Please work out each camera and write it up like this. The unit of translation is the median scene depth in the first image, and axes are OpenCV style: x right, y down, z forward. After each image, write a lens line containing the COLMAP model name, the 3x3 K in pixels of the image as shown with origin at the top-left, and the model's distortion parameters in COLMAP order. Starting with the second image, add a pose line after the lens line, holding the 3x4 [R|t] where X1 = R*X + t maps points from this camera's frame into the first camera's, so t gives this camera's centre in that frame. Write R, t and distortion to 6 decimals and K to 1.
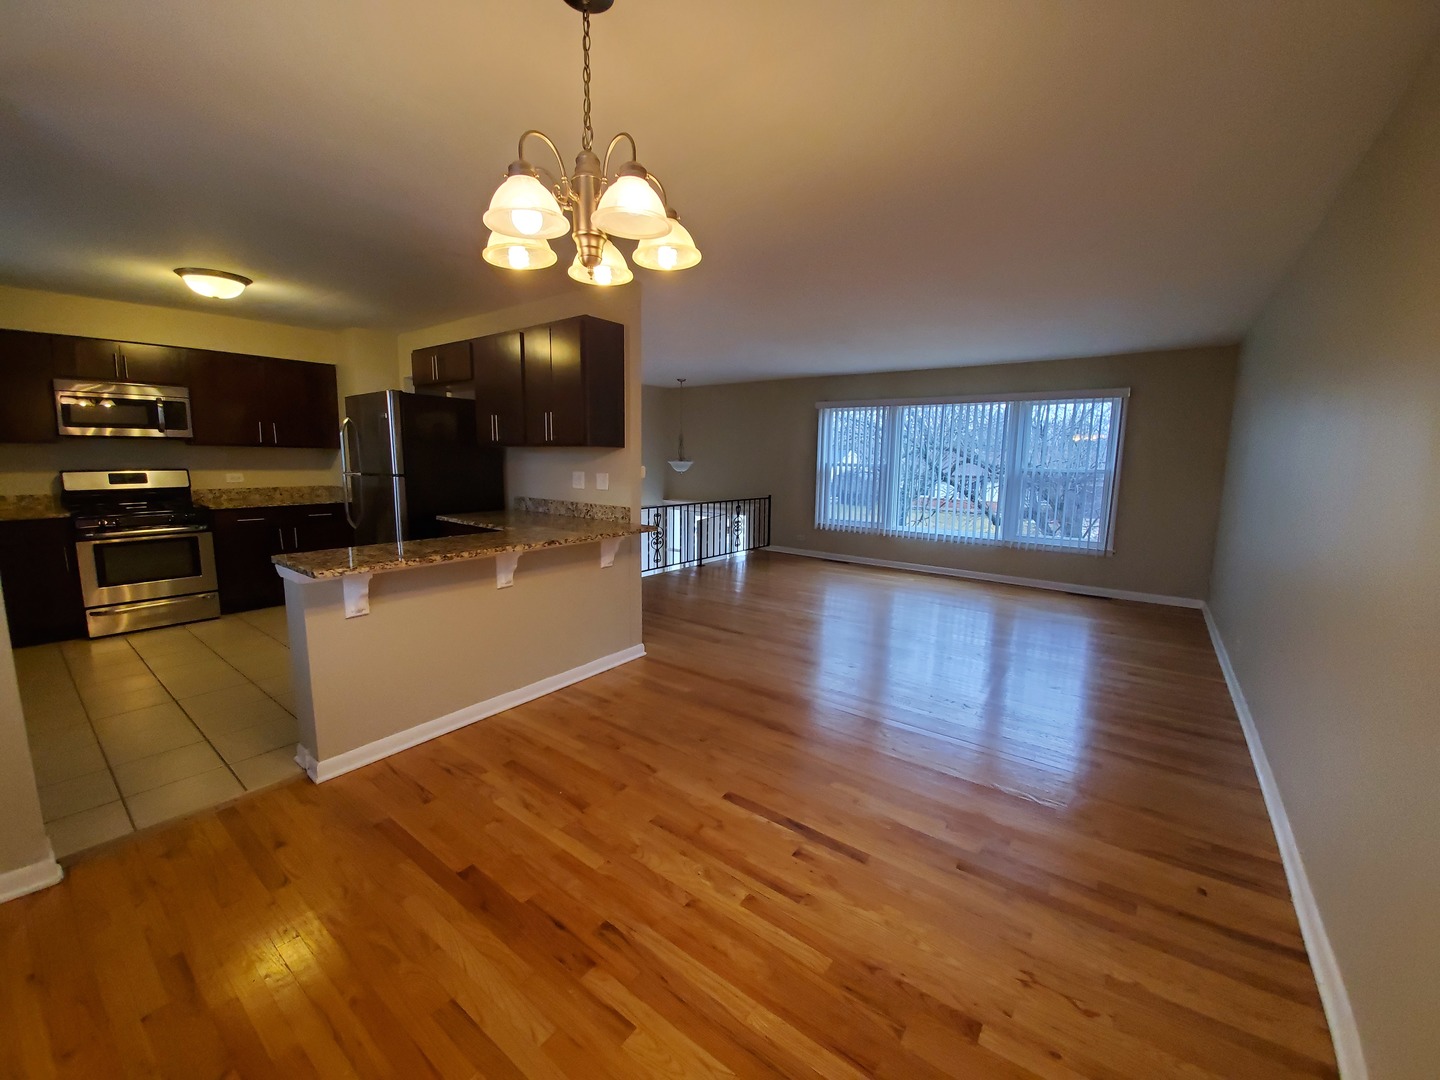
lens RADIAL K [[568.8, 0, 722.0], [0, 568.8, 539.1], [0, 0, 1]] dist [-0.009480, -0.003304]
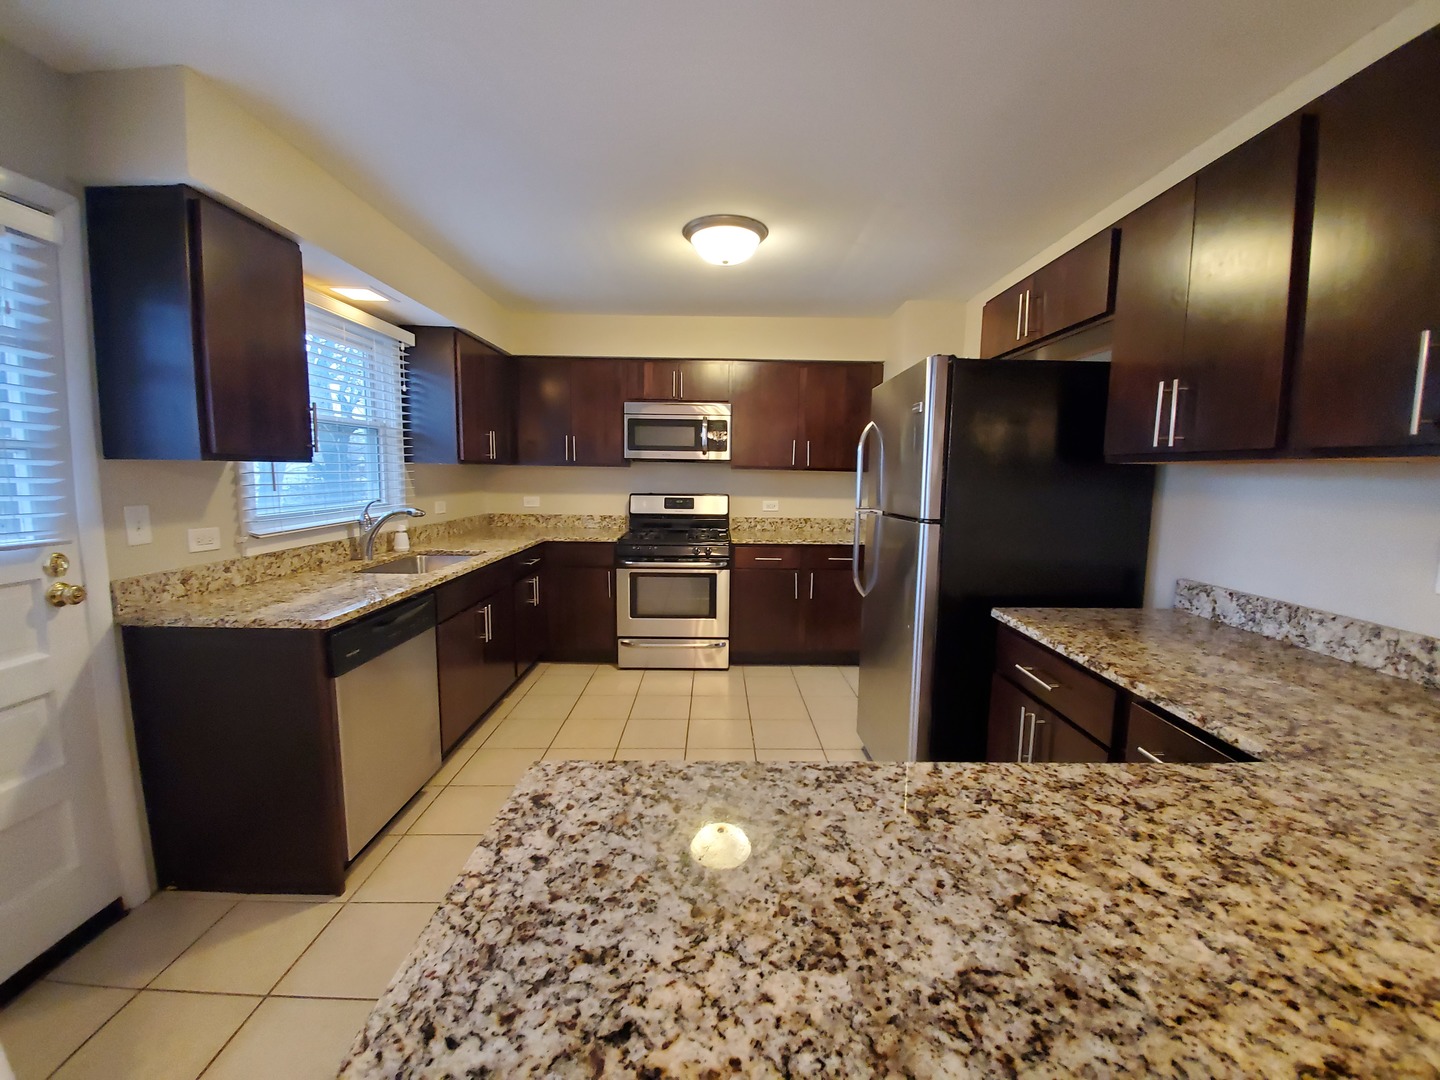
lens RADIAL K [[568.8, 0, 724.8], [0, 568.8, 533.0], [0, 0, 1]] dist [-0.009480, -0.003304]
pose [[0.612002, 0.076185, -0.787178, -0.250766], [-0.119236, 0.992860, 0.003390, -0.073054], [0.781816, 0.091785, 0.616716, 0.483281]]
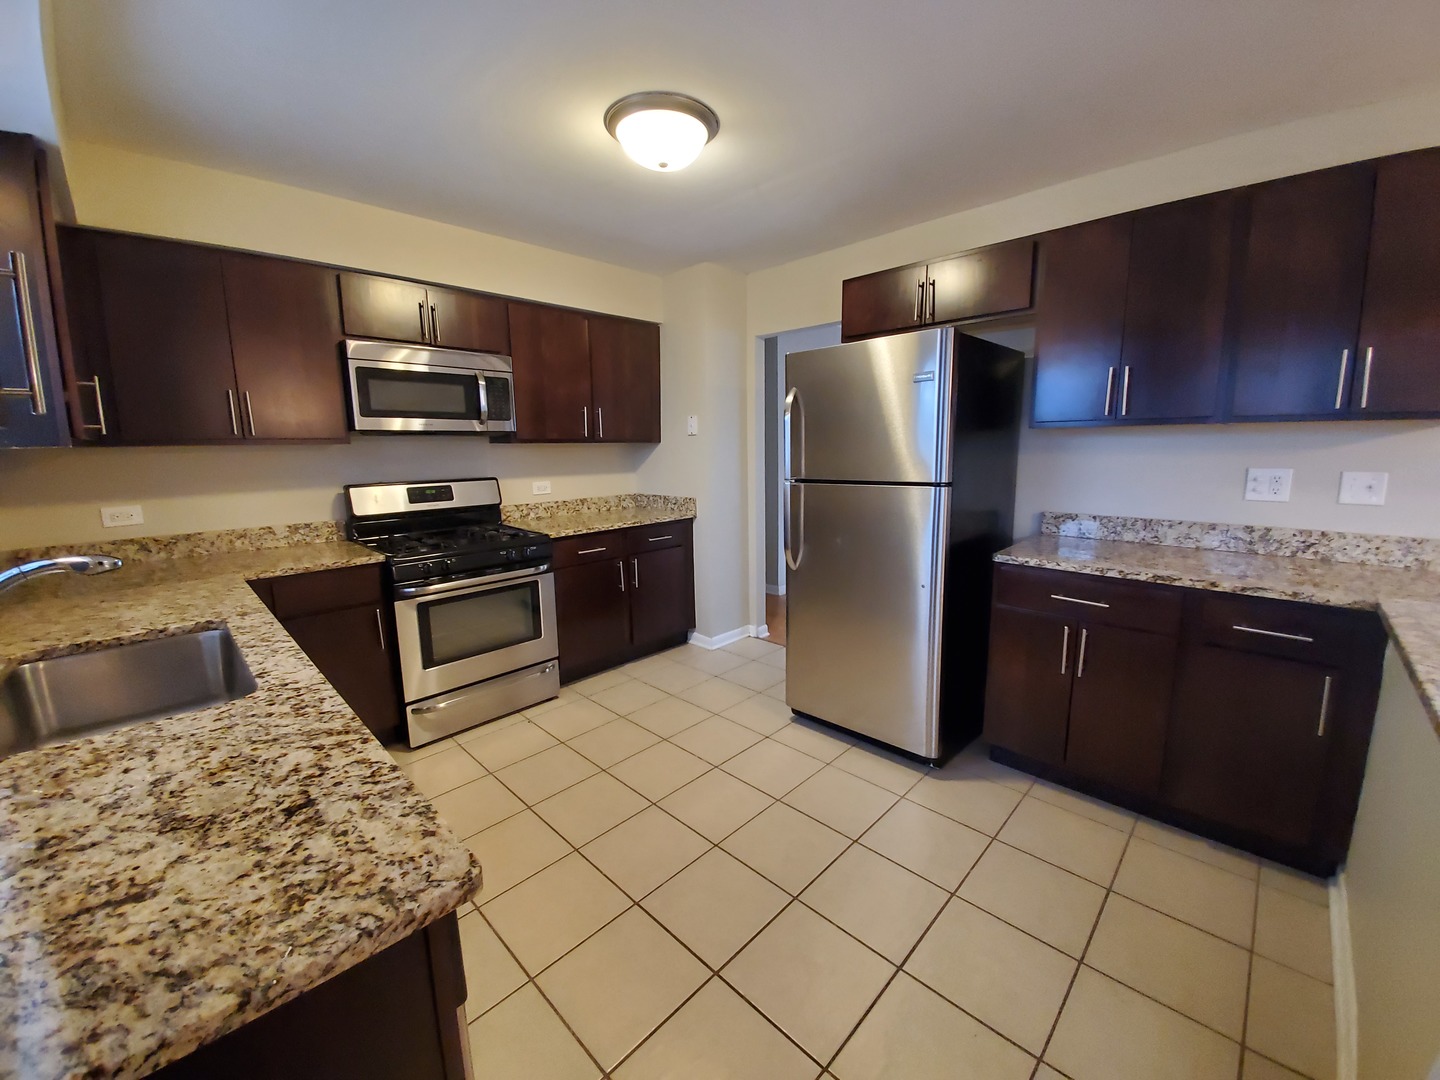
lens RADIAL K [[568.8, 0, 729.4], [0, 568.8, 530.2], [0, 0, 1]] dist [-0.009480, -0.003304]
pose [[0.990833, -0.011990, -0.134560, -0.636257], [0.012695, 0.999910, 0.004385, -0.065537], [0.134496, -0.006053, 0.990896, 0.382790]]
